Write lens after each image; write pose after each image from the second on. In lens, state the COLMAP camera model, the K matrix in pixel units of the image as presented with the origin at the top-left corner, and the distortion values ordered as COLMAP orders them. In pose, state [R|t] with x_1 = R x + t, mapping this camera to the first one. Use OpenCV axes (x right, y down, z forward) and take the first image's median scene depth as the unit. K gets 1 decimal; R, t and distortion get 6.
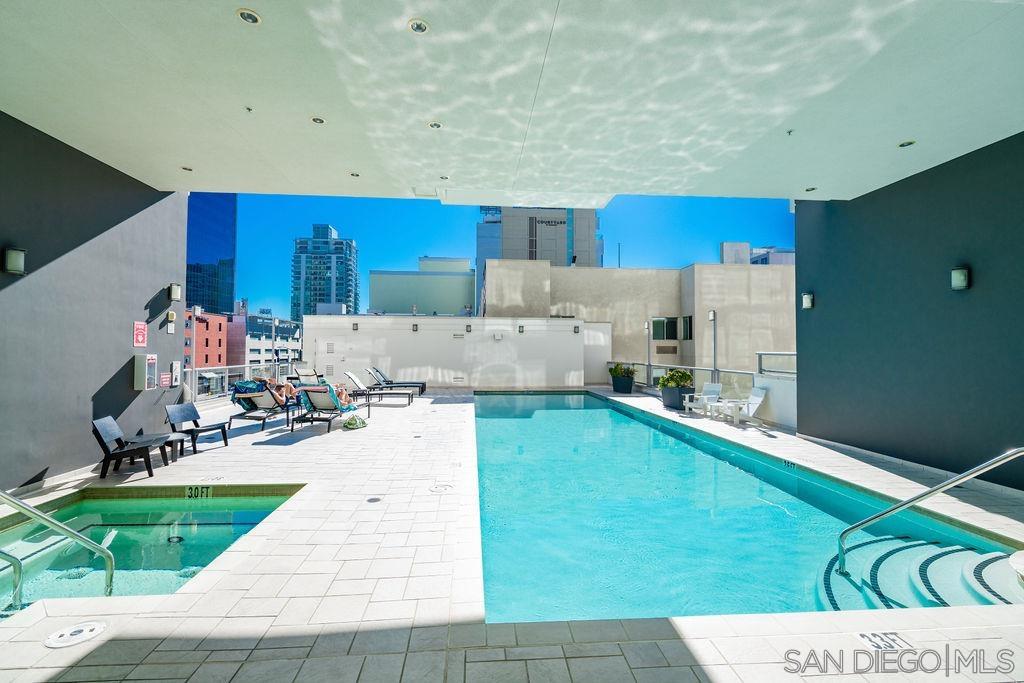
lens RADIAL K [[466.9, 0, 495.5], [0, 466.9, 344.4], [0, 0, 1]] dist [-0.000706, 0.000406]
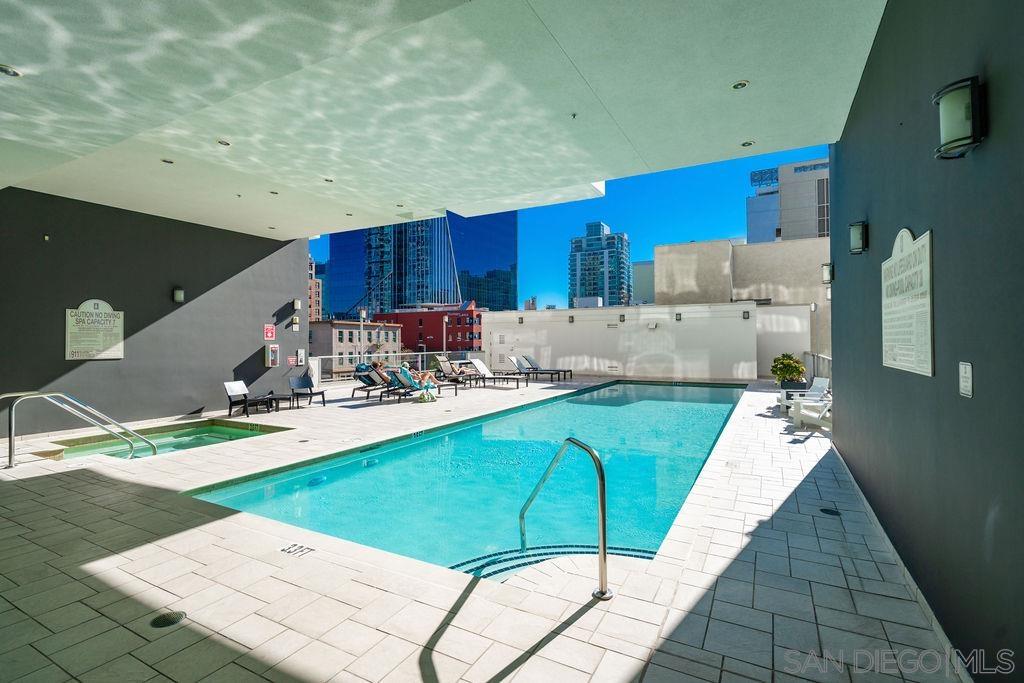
lens RADIAL K [[463.3, 0, 512.0], [0, 463.3, 341.5], [0, 0, 1]] dist [-0.003564, -0.000023]
pose [[0.851798, -0.008562, -0.523800, 0.253945], [0.015943, 0.999827, 0.009584, 0.002720], [0.523627, -0.016514, 0.851787, 0.022718]]
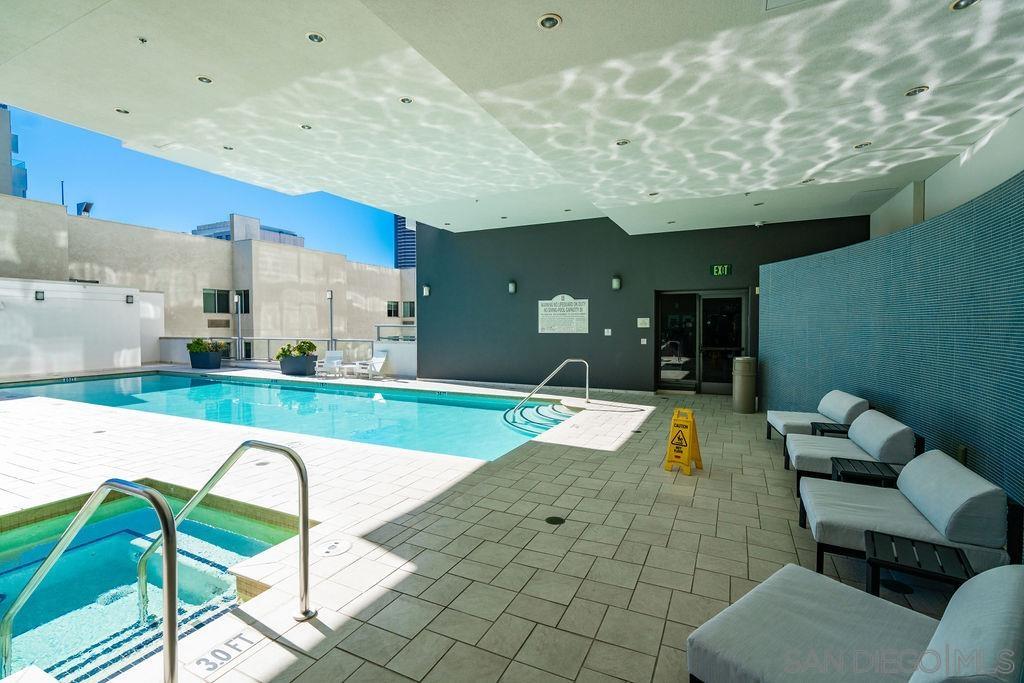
lens RADIAL K [[462.2, 0, 512.0], [0, 462.2, 341.5], [0, 0, 1]] dist [0.000712, 0.000846]
pose [[0.496936, -0.037044, 0.866996, -0.204667], [-0.006962, 0.998886, 0.046669, 0.000107], [-0.867759, -0.029228, 0.496125, -0.003053]]
